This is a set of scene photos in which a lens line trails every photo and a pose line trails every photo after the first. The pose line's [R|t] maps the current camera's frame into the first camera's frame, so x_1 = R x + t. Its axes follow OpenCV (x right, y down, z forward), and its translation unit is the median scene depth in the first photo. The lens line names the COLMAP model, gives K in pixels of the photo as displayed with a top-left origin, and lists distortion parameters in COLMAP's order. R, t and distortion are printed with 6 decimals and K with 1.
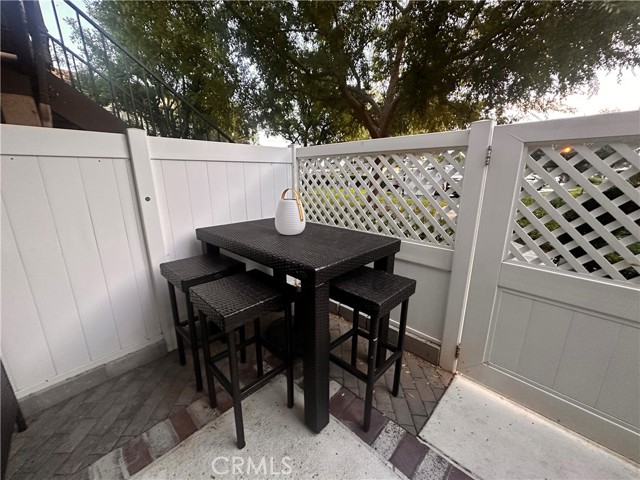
lens RADIAL K [[256.8, 0, 317.9], [0, 256.8, 240.2], [0, 0, 1]] dist [-0.002838, 0.000790]
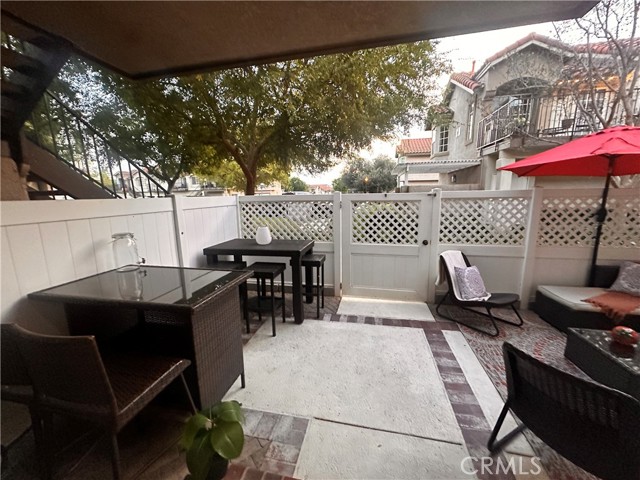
lens RADIAL K [[256.8, 0, 318.3], [0, 256.8, 241.2], [0, 0, 1]] dist [-0.002838, 0.000790]
pose [[0.847643, -0.107333, 0.519597, -0.894753], [0.149382, 0.987986, -0.039607, 0.107429], [-0.509104, 0.111191, 0.853493, -1.038966]]
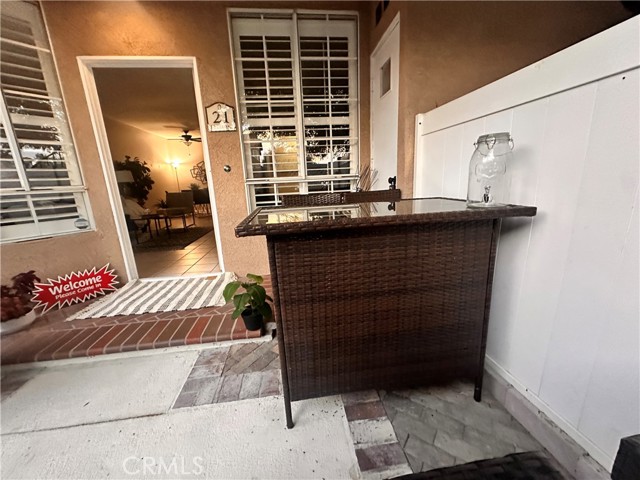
lens RADIAL K [[256.8, 0, 319.6], [0, 256.8, 239.7], [0, 0, 1]] dist [-0.002838, 0.000790]
pose [[-0.627418, 0.204278, -0.751410, -0.171888], [-0.151793, 0.914379, 0.375327, -0.068316], [0.763745, 0.349546, -0.542690, 0.762626]]
